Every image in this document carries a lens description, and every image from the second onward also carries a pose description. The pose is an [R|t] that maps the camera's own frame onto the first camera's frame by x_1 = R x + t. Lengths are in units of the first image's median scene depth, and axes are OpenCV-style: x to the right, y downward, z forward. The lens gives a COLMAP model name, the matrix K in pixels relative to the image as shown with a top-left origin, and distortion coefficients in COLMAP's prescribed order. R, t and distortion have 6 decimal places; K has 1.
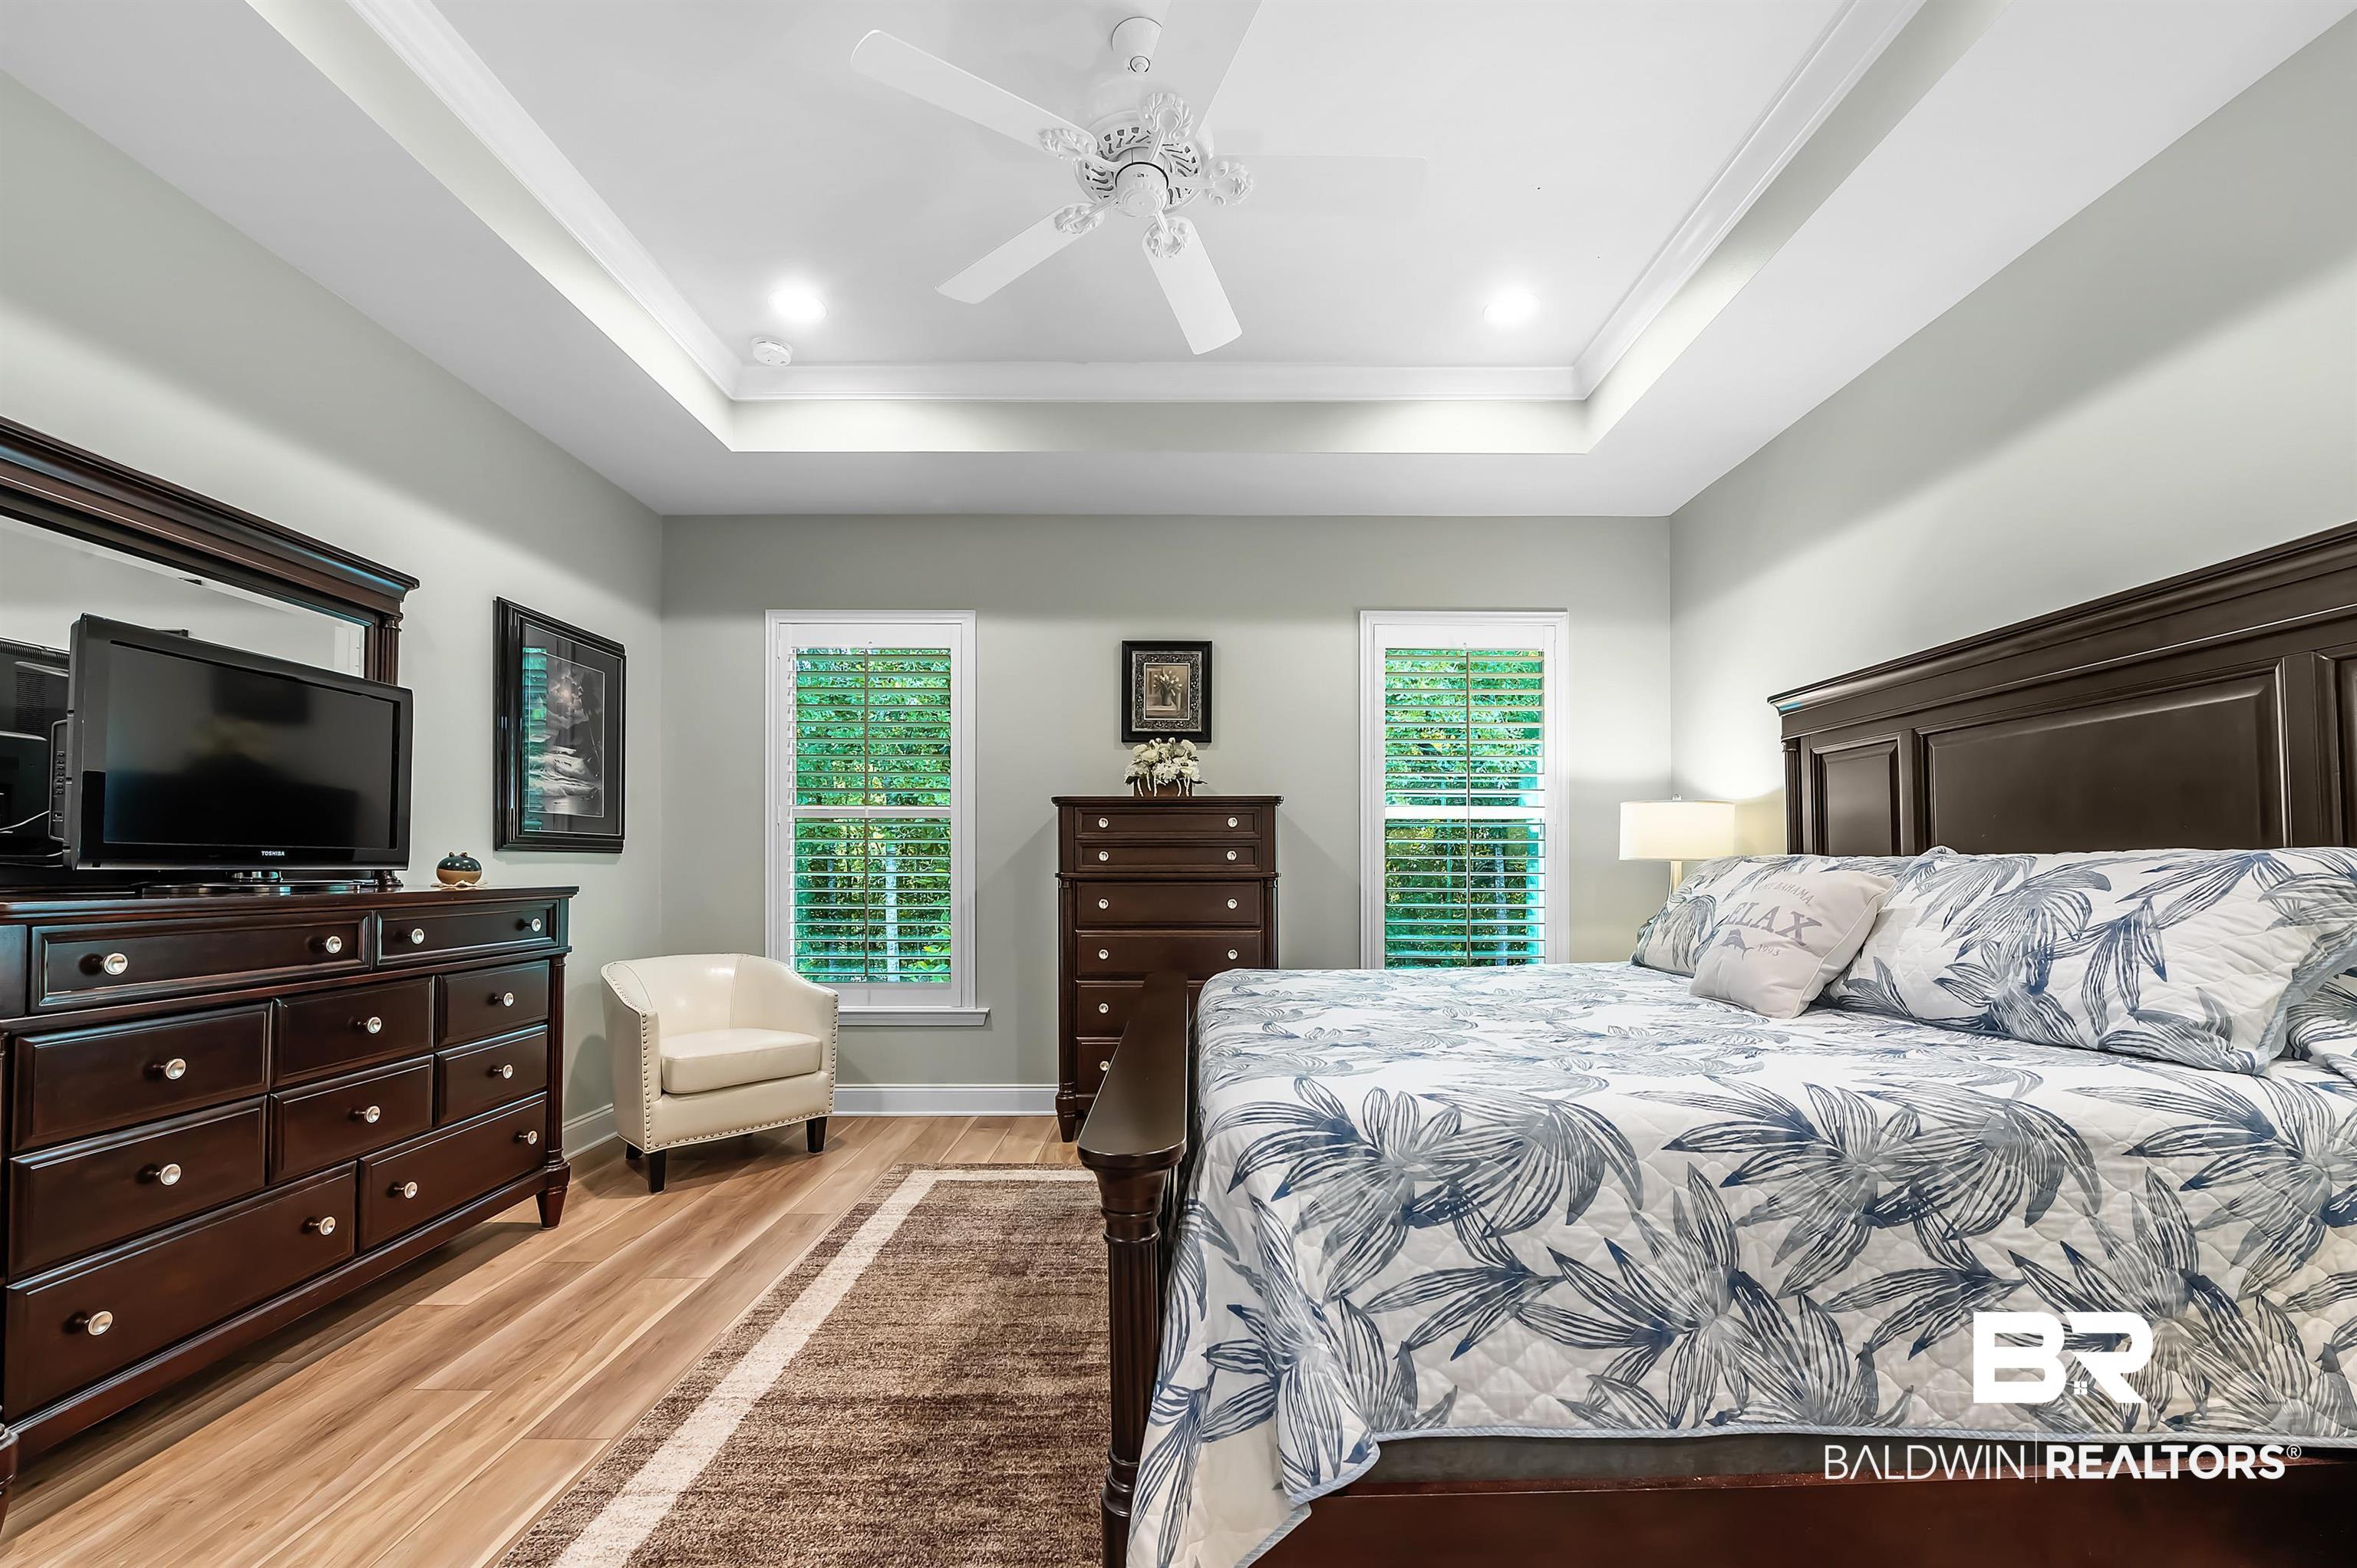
lens RADIAL K [[928.4, 0, 1181.5], [0, 928.4, 858.0], [0, 0, 1]] dist [-0.003035, -0.000160]
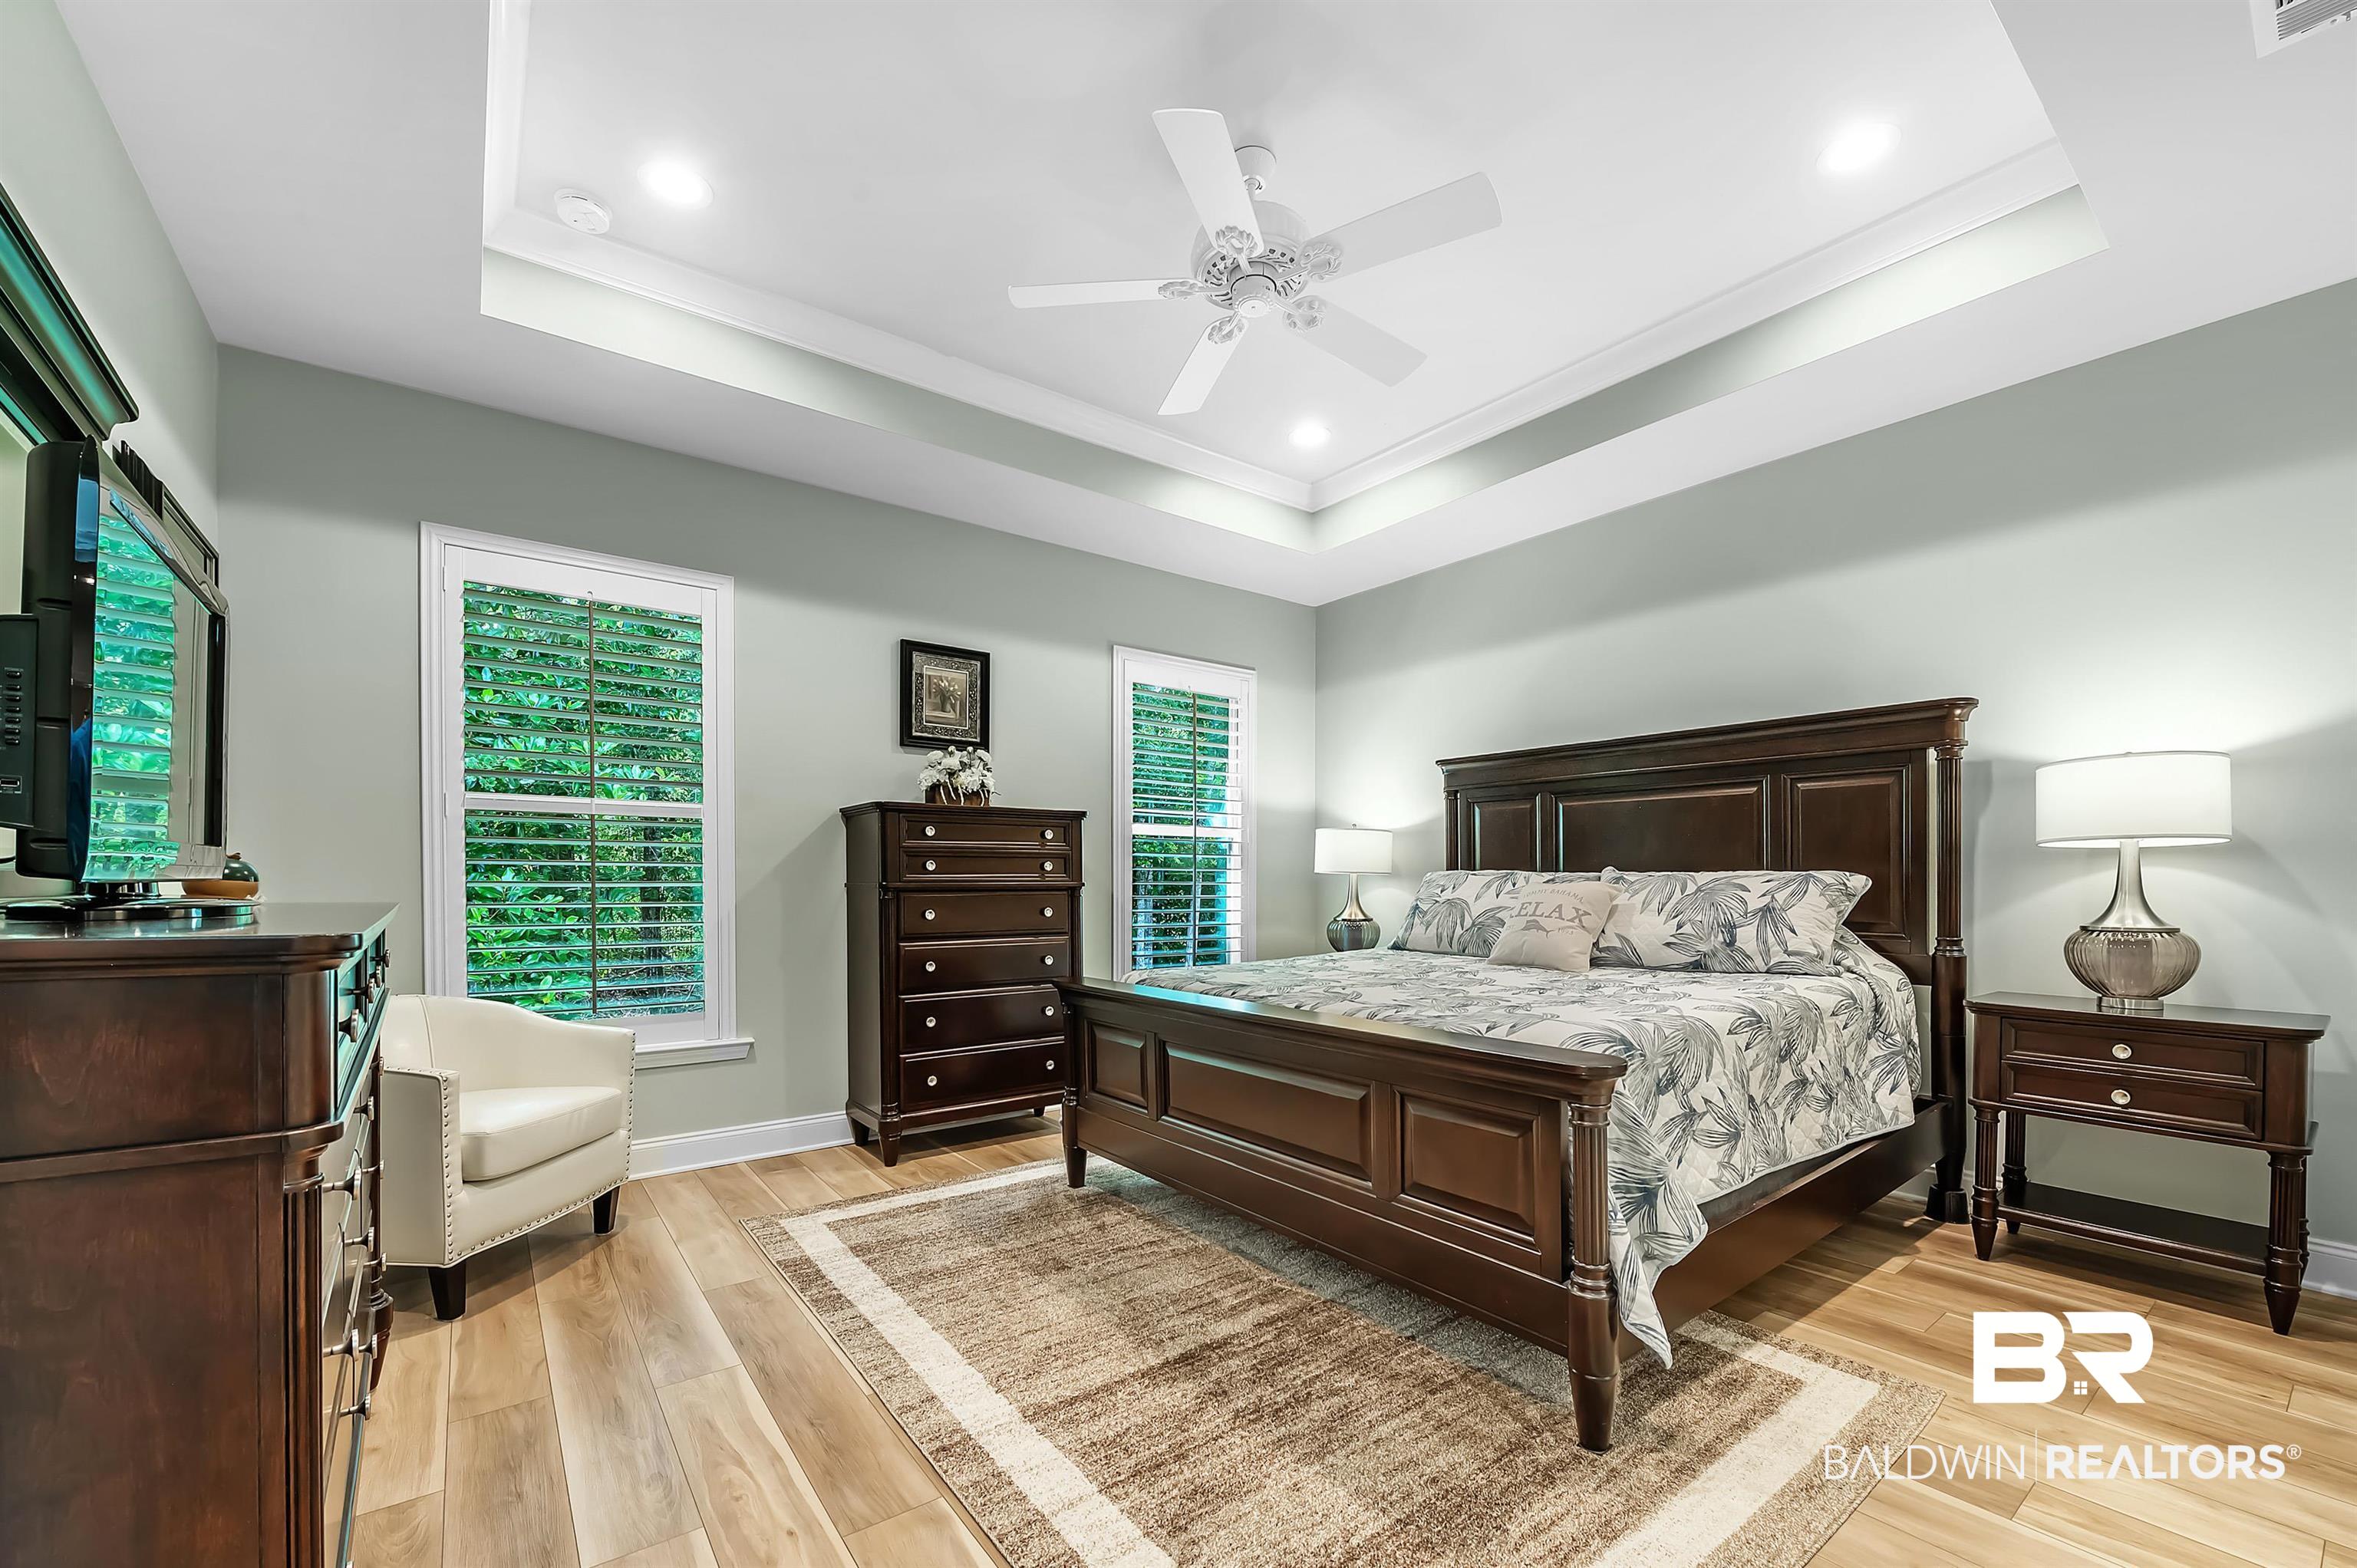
lens RADIAL K [[950.2, 0, 1179.4], [0, 950.2, 880.8], [0, 0, 1]] dist [-0.002842, -0.000141]
pose [[0.799714, 0.000666, 0.600380, -0.540182], [-0.009787, 0.999881, 0.011927, -0.000319], [-0.600301, -0.015415, 0.799626, 0.058365]]
